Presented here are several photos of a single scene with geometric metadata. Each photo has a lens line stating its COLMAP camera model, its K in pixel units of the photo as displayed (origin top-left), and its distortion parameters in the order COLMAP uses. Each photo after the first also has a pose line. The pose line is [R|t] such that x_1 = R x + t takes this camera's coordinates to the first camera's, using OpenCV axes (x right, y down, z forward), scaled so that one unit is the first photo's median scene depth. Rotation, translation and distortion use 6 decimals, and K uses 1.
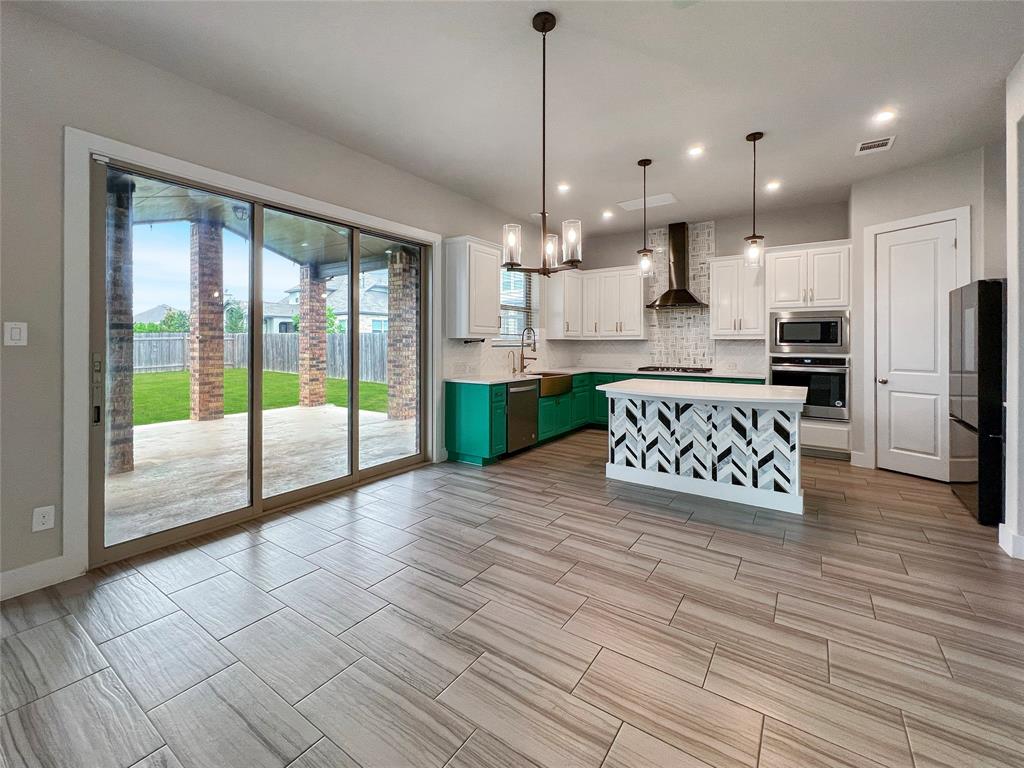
lens RADIAL K [[435.8, 0, 514.7], [0, 435.8, 346.4], [0, 0, 1]] dist [0.003135, -0.000377]
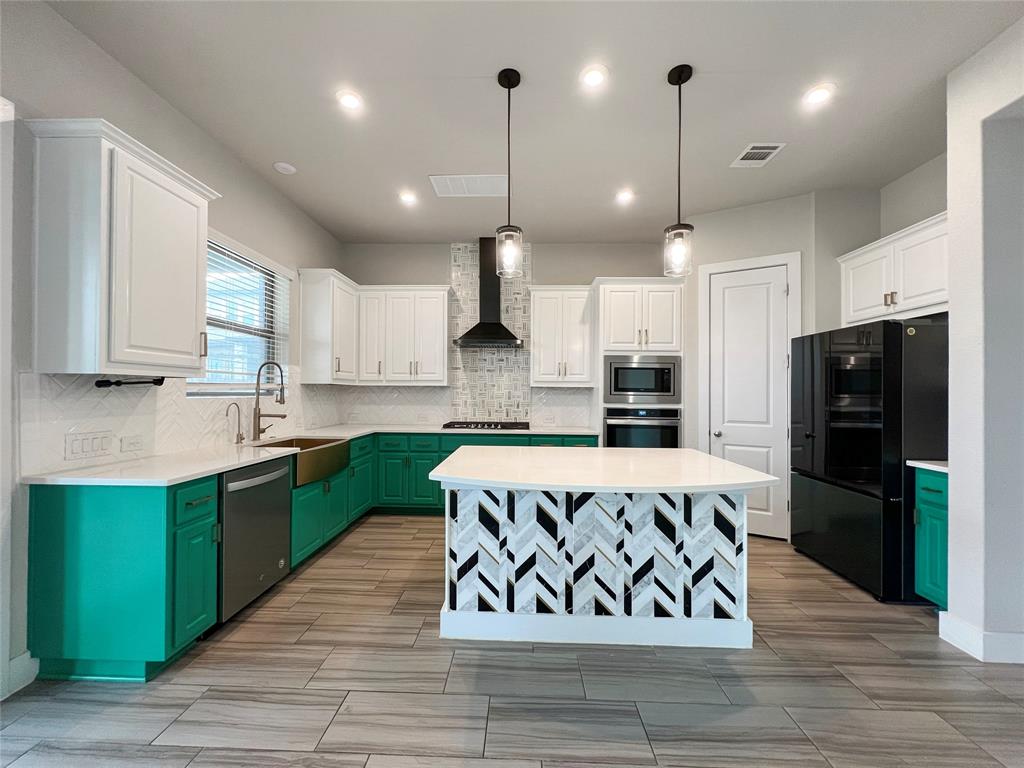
lens RADIAL K [[424.7, 0, 515.3], [0, 424.7, 392.4], [0, 0, 1]] dist [0.000576, 0.000374]
pose [[0.840225, 0.006767, 0.542196, 0.000195], [-0.003350, 0.999968, -0.007290, -0.000124], [-0.542227, 0.004309, 0.840221, 0.512922]]
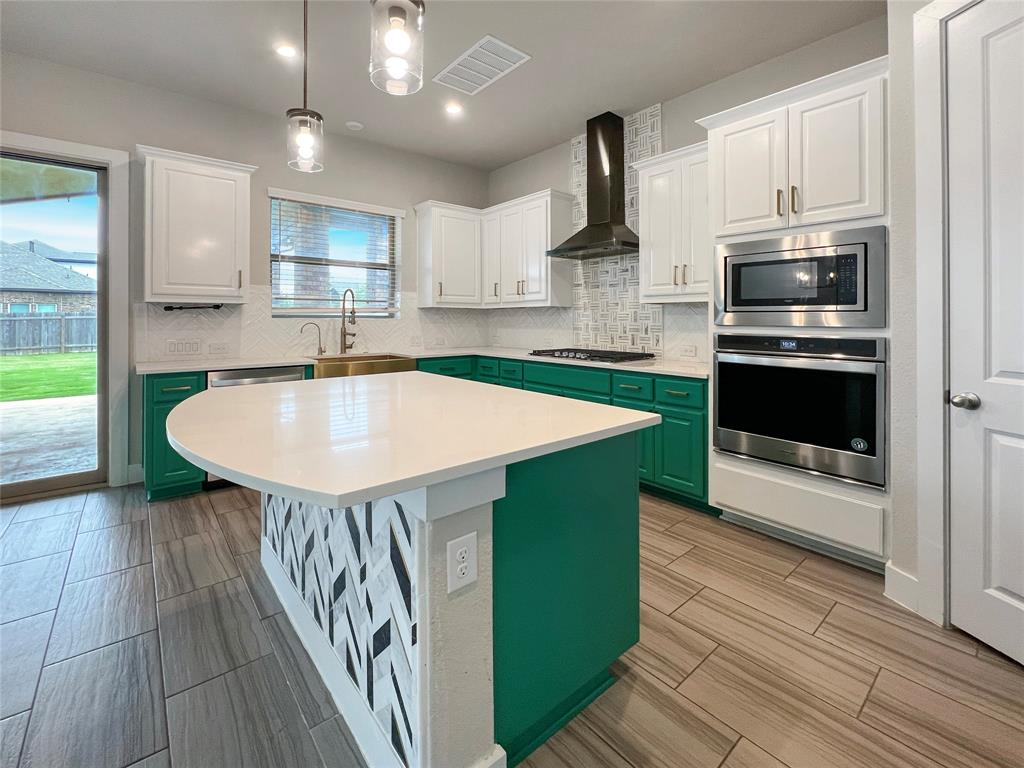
lens RADIAL K [[424.7, 0, 501.1], [0, 424.7, 323.6], [0, 0, 1]] dist [0.000576, 0.000374]
pose [[0.959170, 0.001059, -0.282827, 0.620629], [-0.000536, 0.999998, 0.001926, 0.012951], [0.282829, -0.001695, 0.959169, 0.587660]]
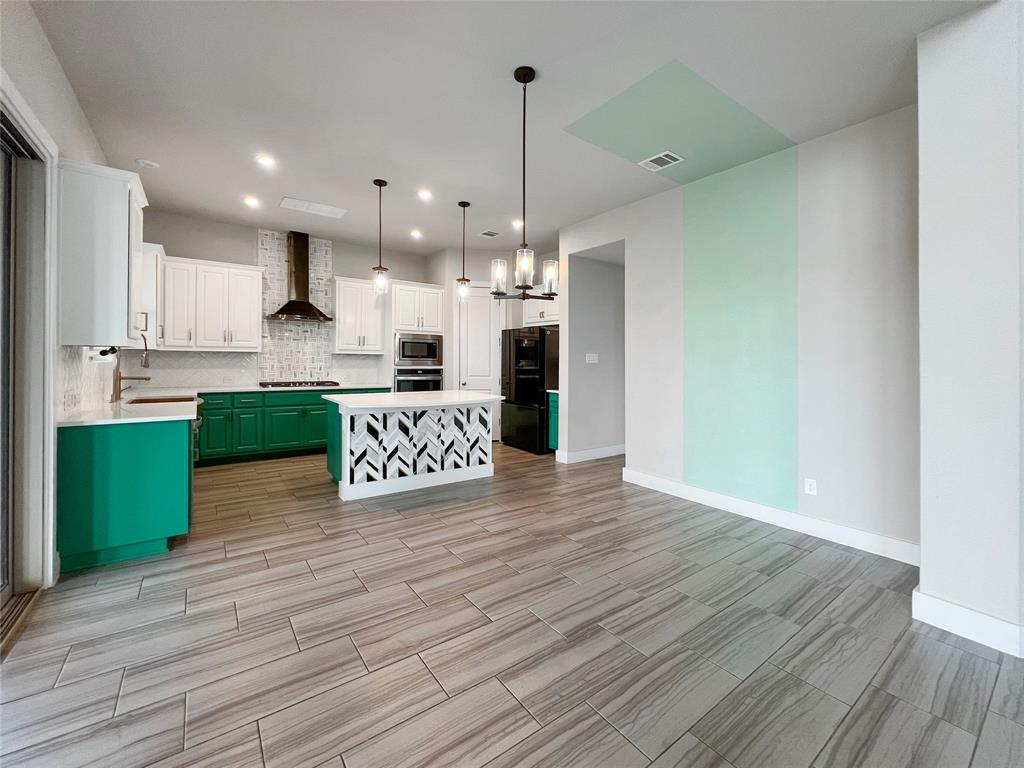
lens RADIAL K [[424.7, 0, 509.8], [0, 424.7, 360.2], [0, 0, 1]] dist [0.000576, 0.000374]
pose [[0.343153, 0.001413, 0.939278, -0.532452], [-0.006480, 0.999979, 0.000863, -0.005493], [-0.939257, -0.006382, 0.343155, 0.360887]]
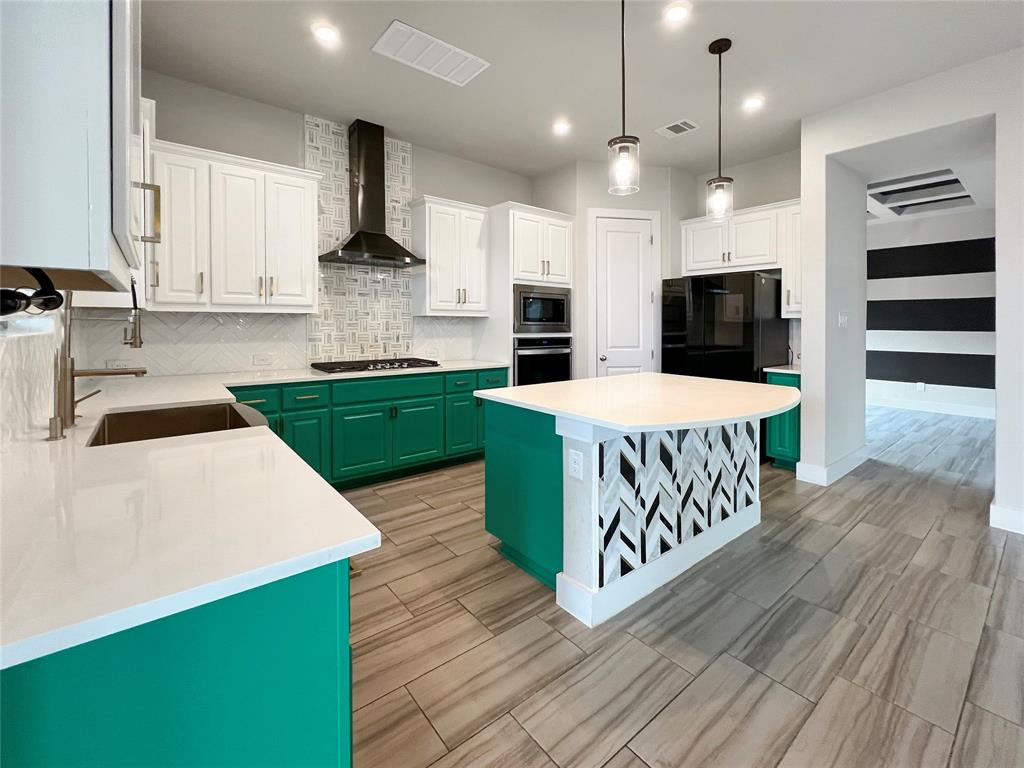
lens RADIAL K [[424.7, 0, 515.8], [0, 424.7, 334.0], [0, 0, 1]] dist [0.000576, 0.000374]
pose [[0.283349, -0.021913, 0.958767, -0.216184], [0.002170, 0.999751, 0.022208, -0.003147], [-0.959015, -0.004212, 0.283326, 0.966782]]
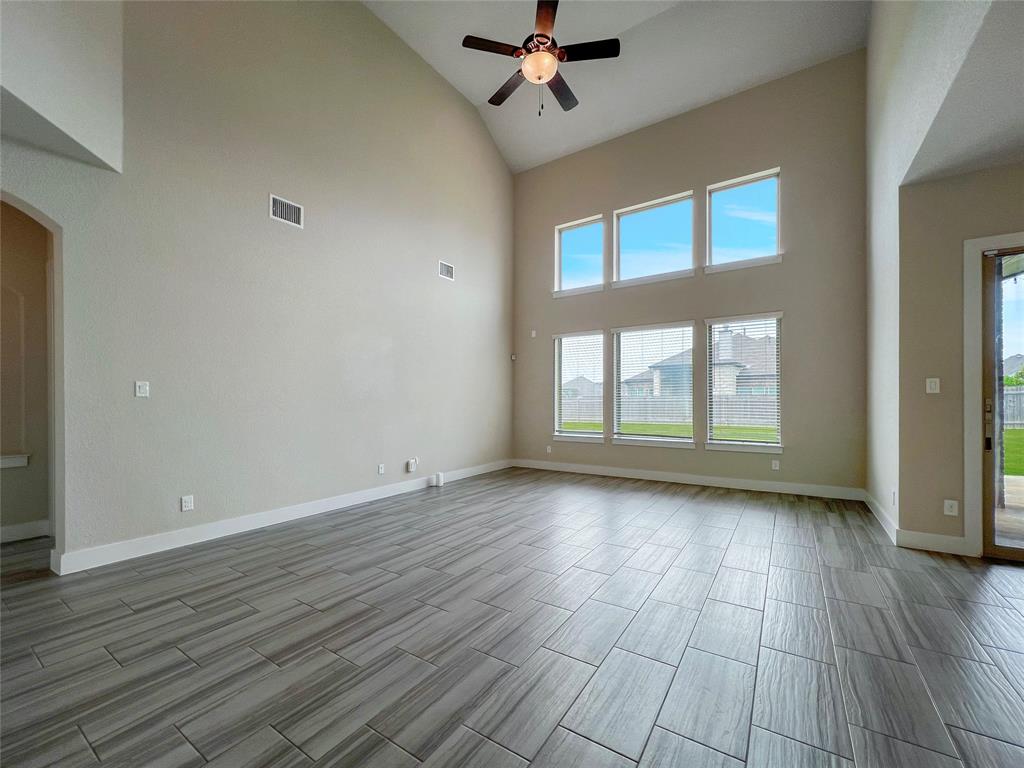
lens RADIAL K [[415.7, 0, 519.0], [0, 415.7, 398.1], [0, 0, 1]] dist [-0.000558, 0.000570]
pose [[0.010715, -0.005787, -0.999926, 0.192910], [-0.003131, 0.999978, -0.005821, 0.016723], [0.999938, 0.003193, 0.010697, -0.285949]]
